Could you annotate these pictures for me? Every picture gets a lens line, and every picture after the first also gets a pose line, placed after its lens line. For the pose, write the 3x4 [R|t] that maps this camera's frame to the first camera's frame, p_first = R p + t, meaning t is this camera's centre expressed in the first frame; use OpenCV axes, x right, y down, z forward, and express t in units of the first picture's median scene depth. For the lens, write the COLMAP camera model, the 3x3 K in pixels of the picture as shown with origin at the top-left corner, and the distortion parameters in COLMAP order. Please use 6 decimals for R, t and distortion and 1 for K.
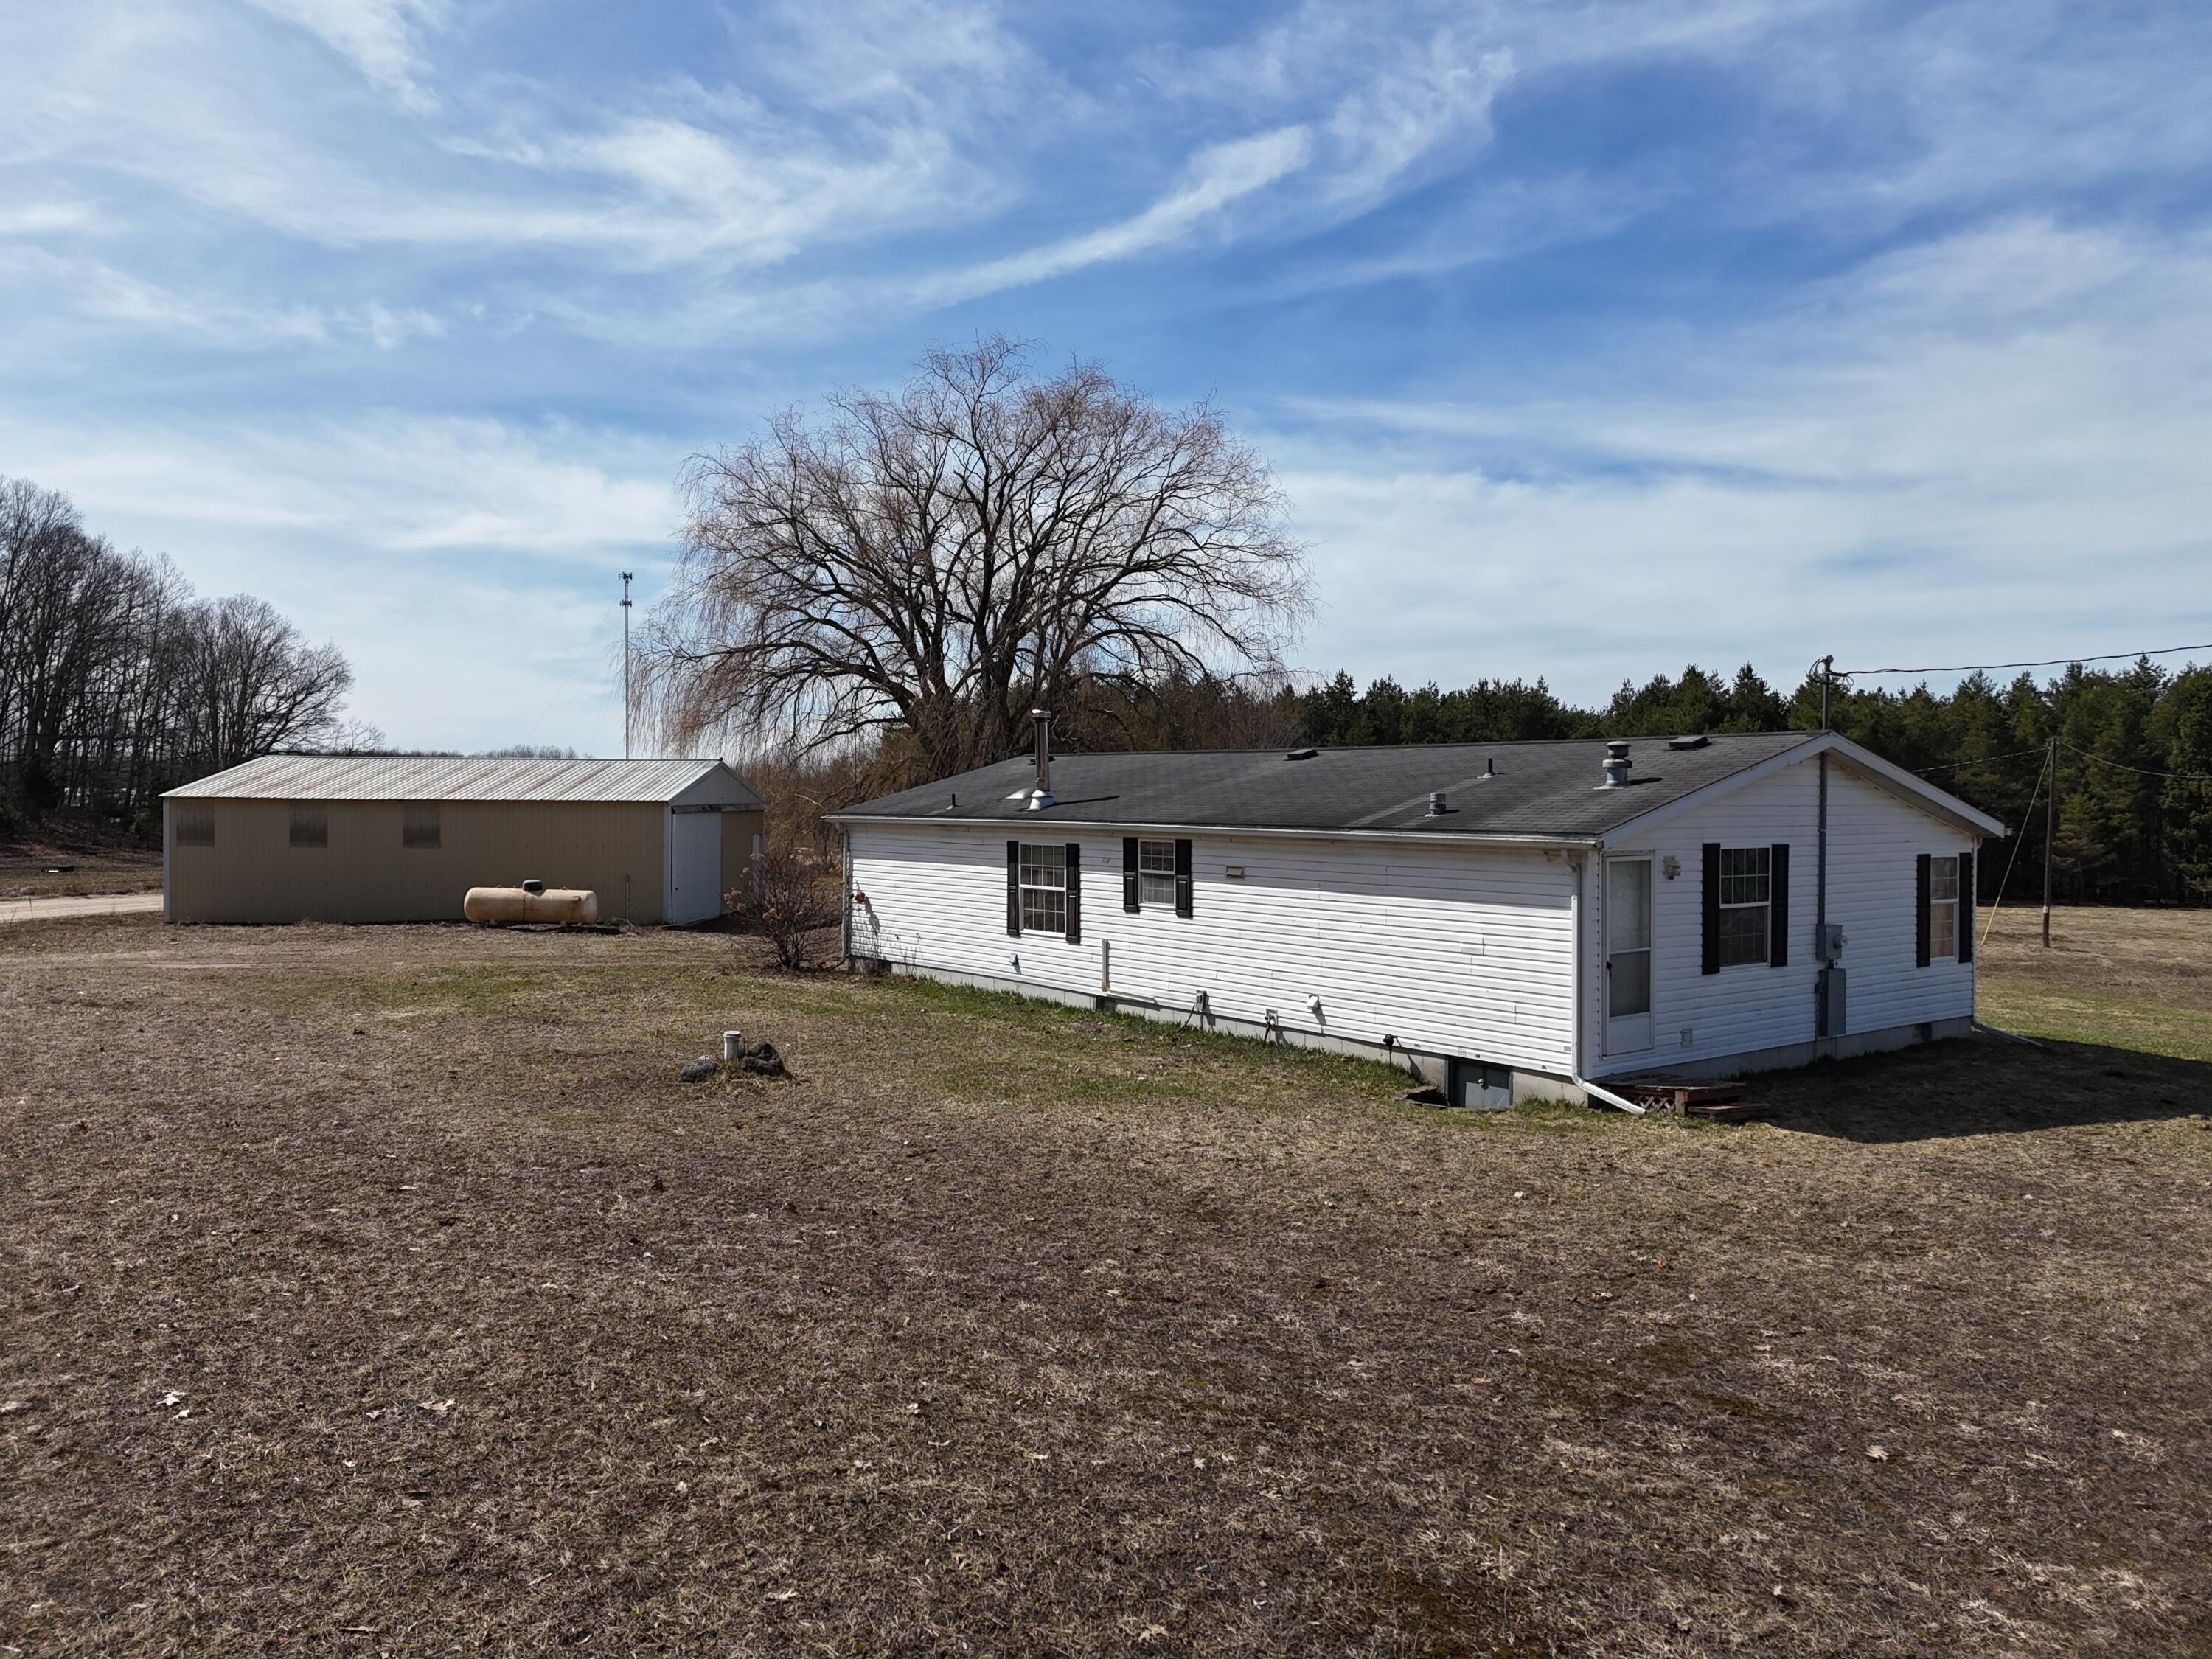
lens RADIAL K [[1588.3, 0, 1106.0], [0, 1588.3, 829.5], [0, 0, 1]] dist [0.092726, -0.090974]
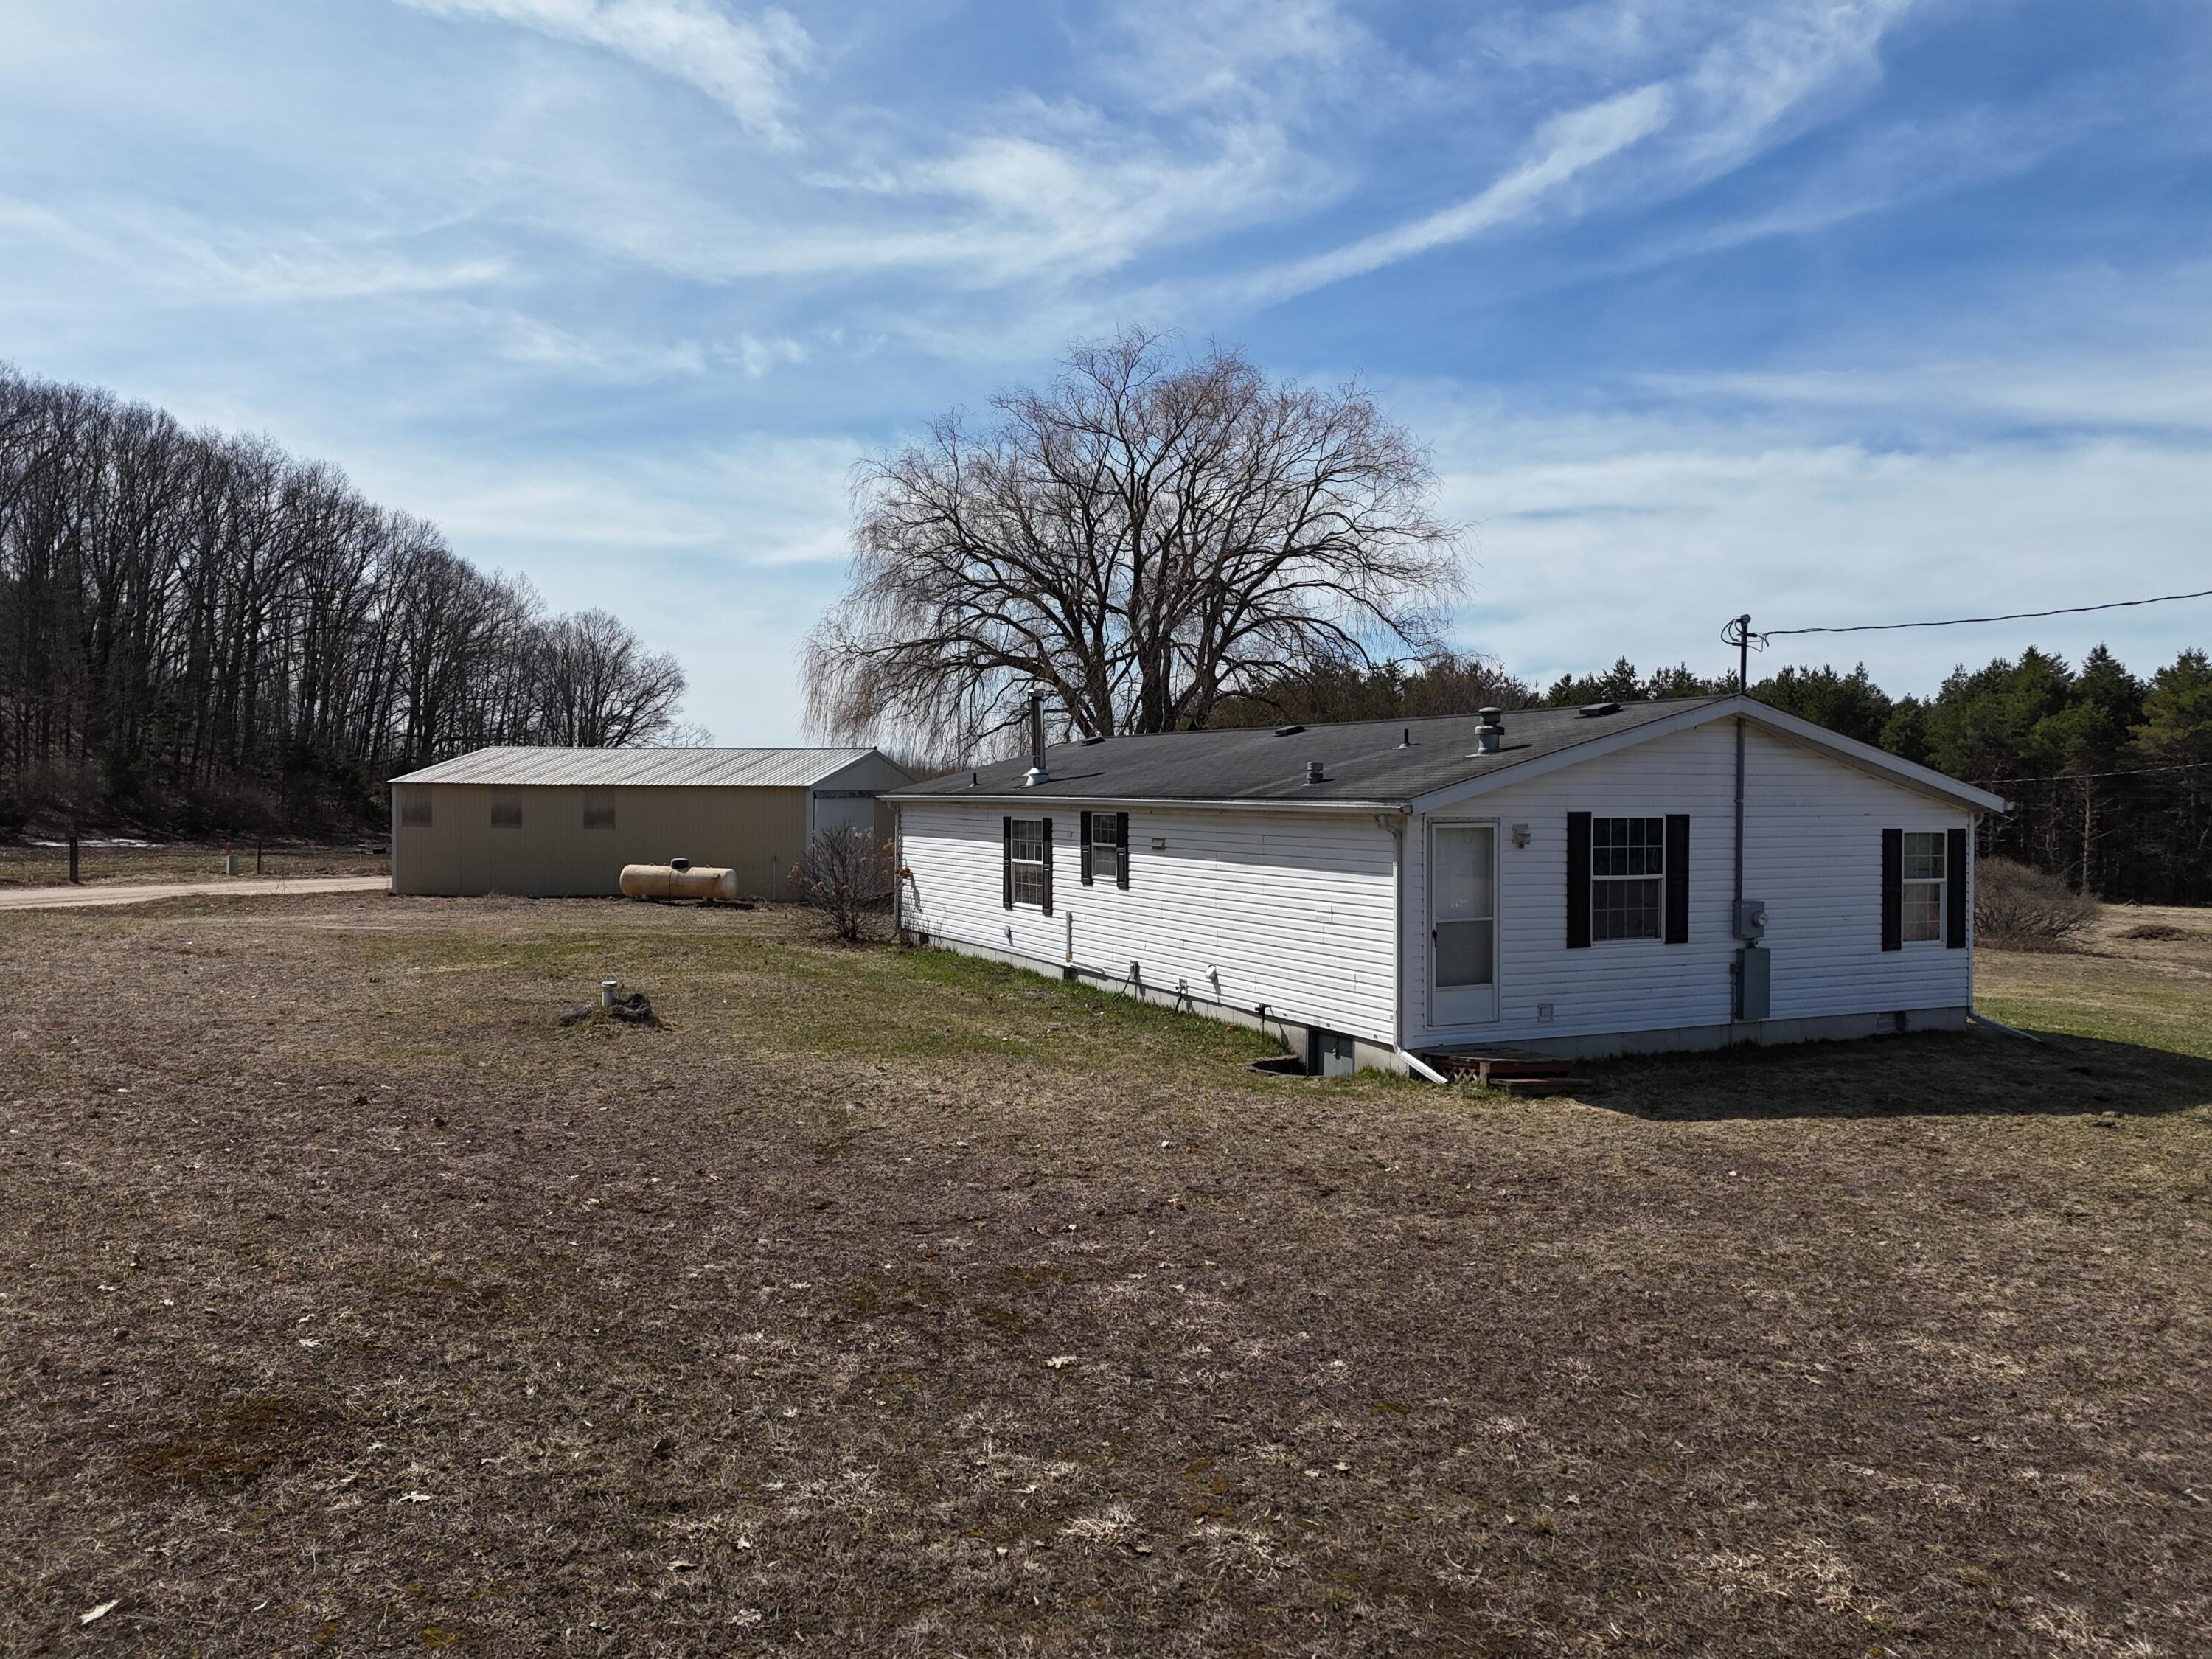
lens RADIAL K [[1582.5, 0, 1106.0], [0, 1582.5, 829.5], [0, 0, 1]] dist [0.095189, -0.086017]
pose [[0.980568, 0.005208, -0.196110, 0.231819], [-0.004984, 0.999986, 0.001635, 0.015370], [0.196116, -0.000626, 0.980580, 0.005776]]
